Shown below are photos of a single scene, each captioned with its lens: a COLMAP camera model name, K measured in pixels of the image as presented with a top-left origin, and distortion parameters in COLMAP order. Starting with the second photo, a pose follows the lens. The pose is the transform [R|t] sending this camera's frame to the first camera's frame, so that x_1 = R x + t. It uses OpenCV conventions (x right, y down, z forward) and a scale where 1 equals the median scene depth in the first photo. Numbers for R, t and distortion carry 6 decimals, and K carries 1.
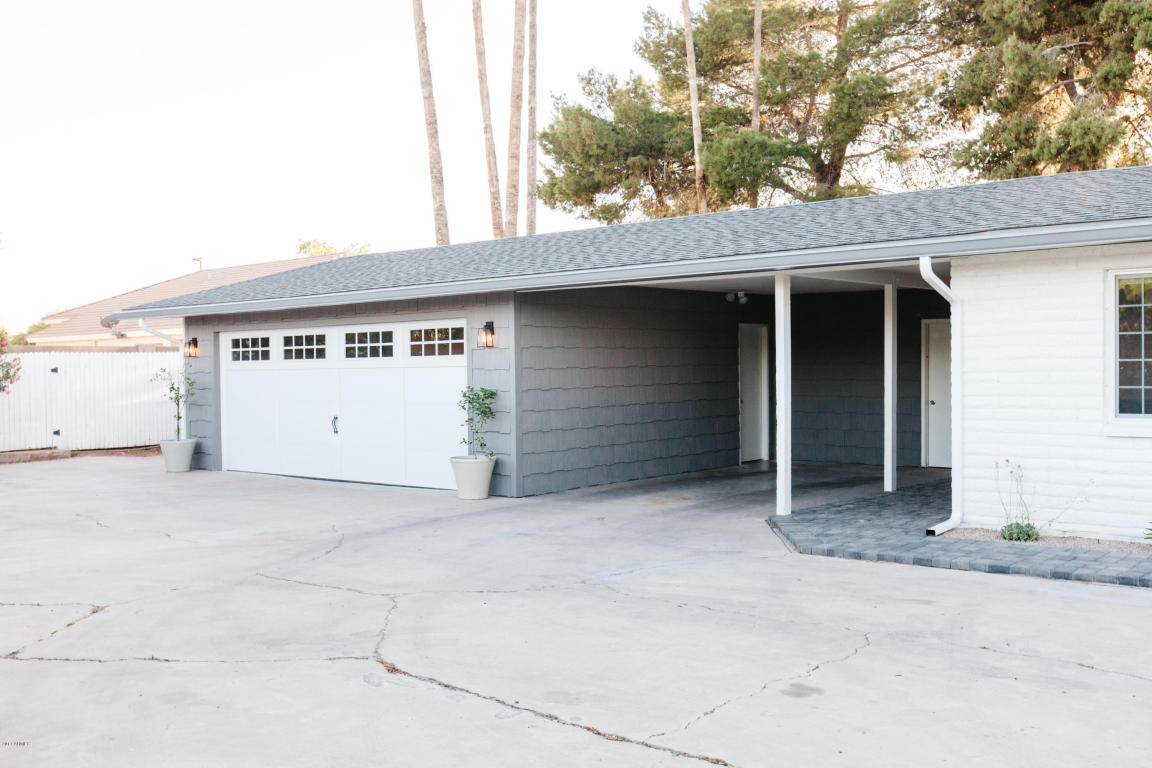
lens RADIAL K [[1176.7, 0, 576.0], [0, 1176.7, 384.0], [0, 0, 1]] dist [0.007509, 0.005995]
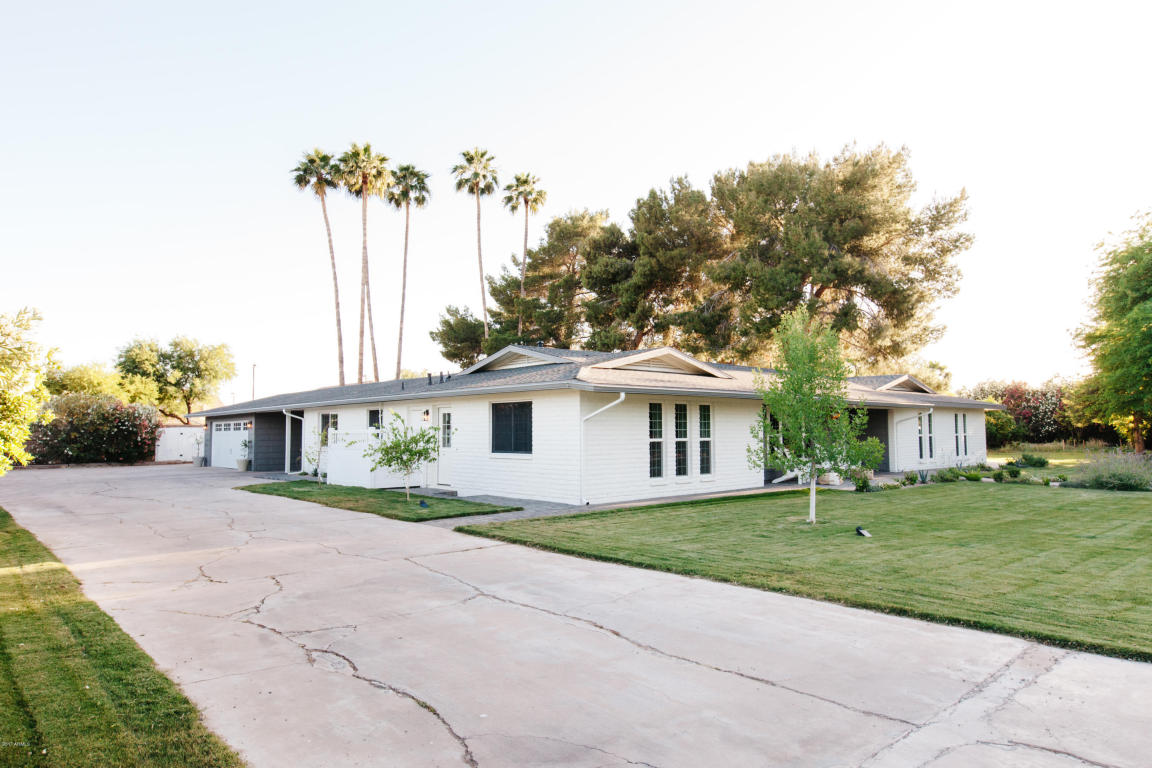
lens RADIAL K [[721.5, 0, 576.0], [0, 721.5, 384.0], [0, 0, 1]] dist [-0.003158, -0.000169]
pose [[0.993692, -0.003737, -0.112082, 0.907510], [-0.004677, 0.997194, -0.074713, -0.006375], [0.112046, 0.074766, 0.990886, -0.830614]]
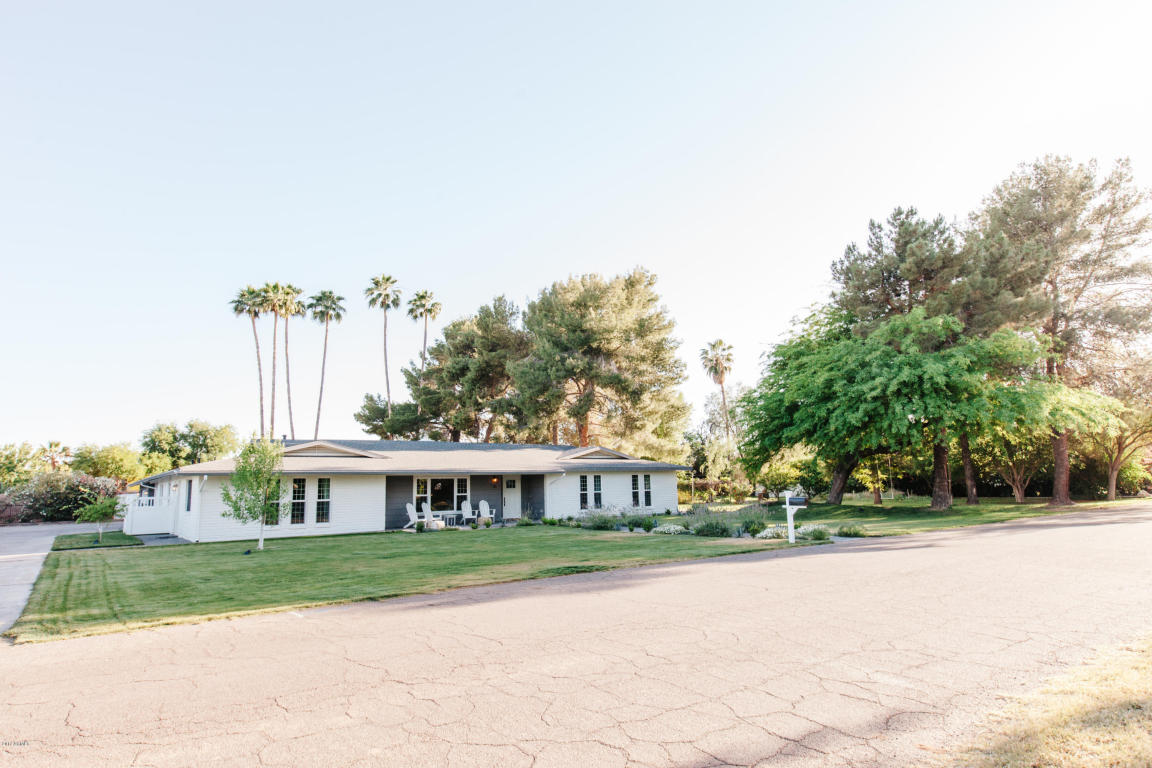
lens RADIAL K [[660.5, 0, 576.0], [0, 660.5, 384.0], [0, 0, 1]] dist [-0.001112, -0.000555]
pose [[0.978814, -0.045412, -0.199653, 1.839920], [0.012787, 0.986749, -0.161752, -0.015873], [0.204352, 0.155772, 0.966424, -1.145720]]
